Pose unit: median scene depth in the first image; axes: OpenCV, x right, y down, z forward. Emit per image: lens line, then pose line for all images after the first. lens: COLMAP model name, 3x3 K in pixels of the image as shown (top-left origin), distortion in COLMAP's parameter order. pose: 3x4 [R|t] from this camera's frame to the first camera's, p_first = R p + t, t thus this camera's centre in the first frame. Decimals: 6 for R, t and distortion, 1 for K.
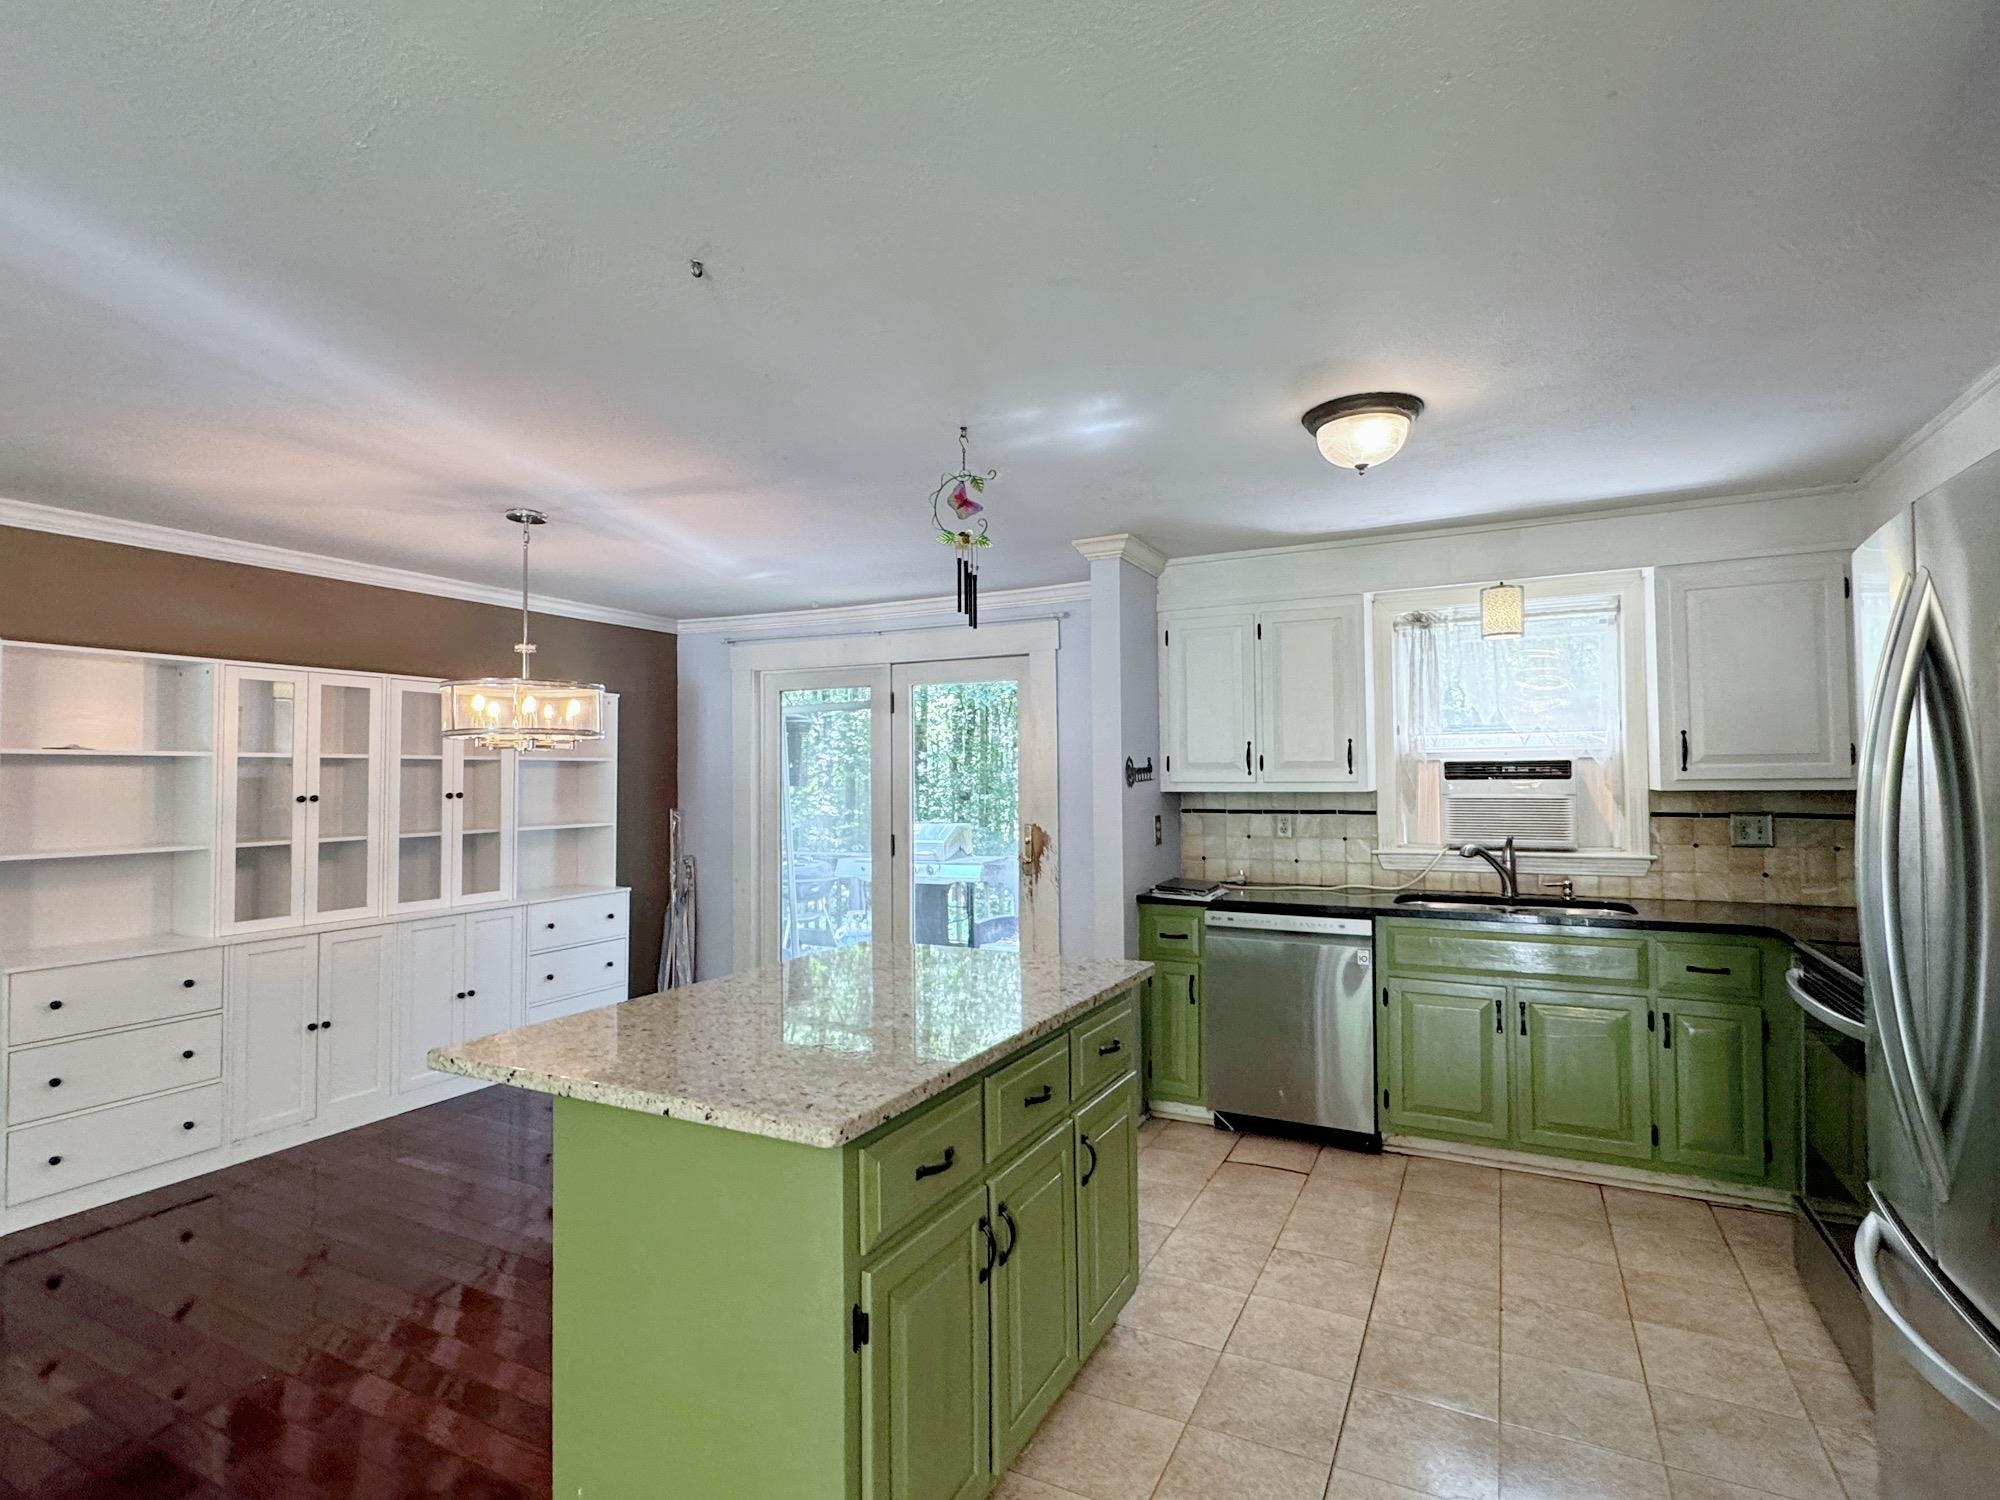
lens RADIAL K [[985.9, 0, 993.0], [0, 985.9, 747.2], [0, 0, 1]] dist [-0.023973, 0.000254]
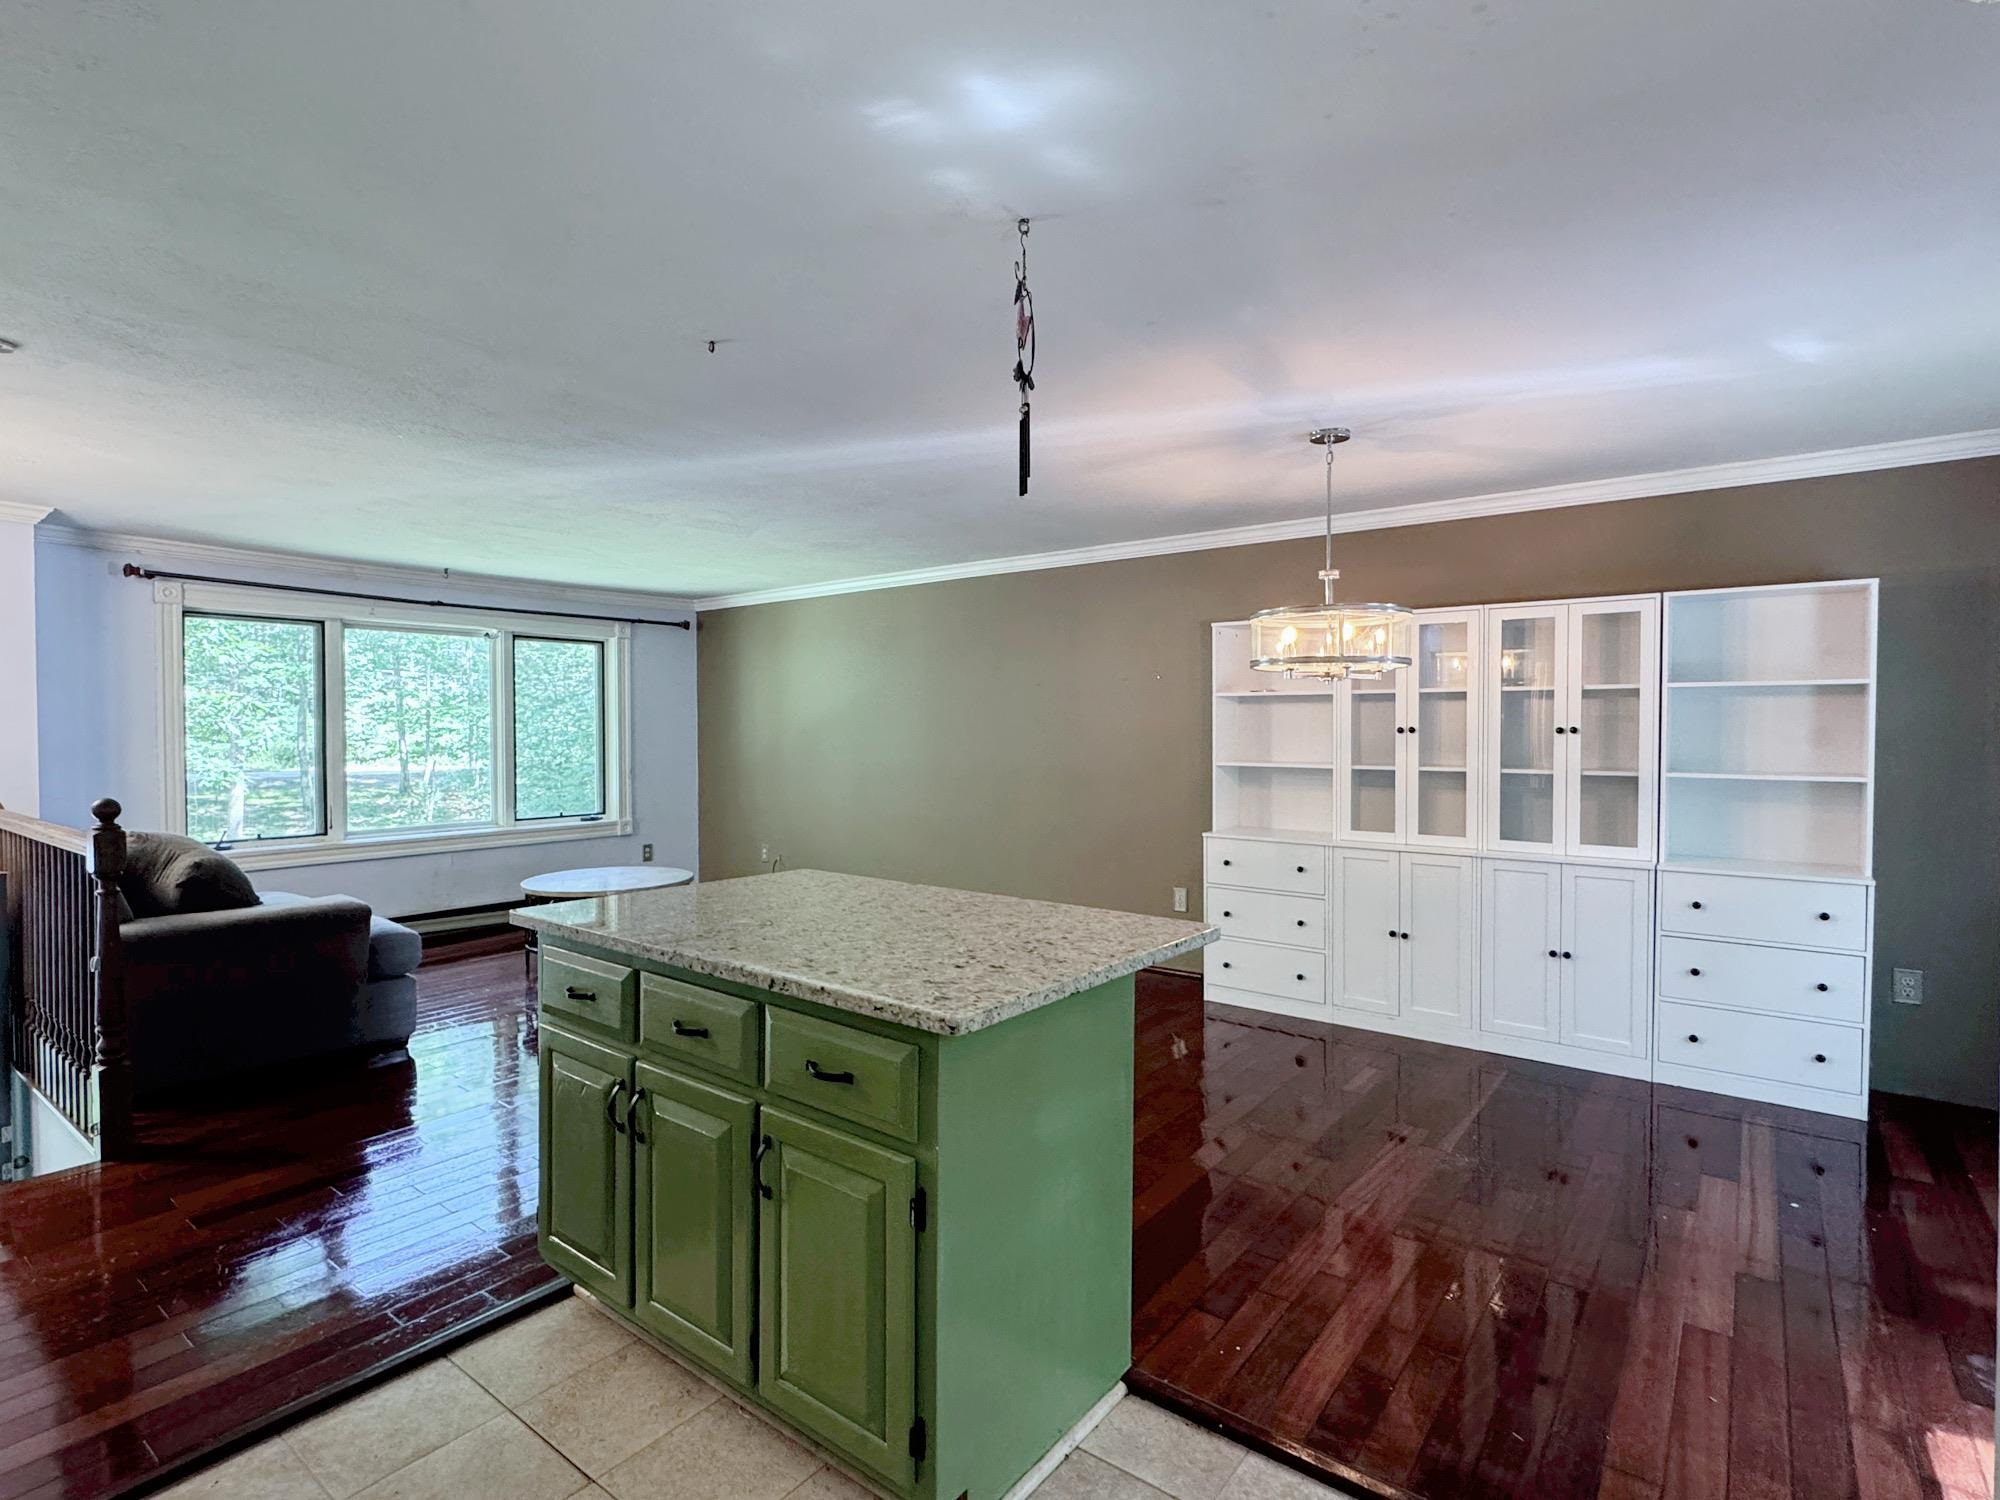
lens RADIAL K [[985.9, 0, 993.4], [0, 985.9, 743.1], [0, 0, 1]] dist [-0.023973, 0.000254]
pose [[-0.204728, 0.029206, -0.978383, 0.462822], [0.033554, 0.999177, 0.022806, 0.026760], [0.978244, -0.028160, -0.205540, 0.748844]]
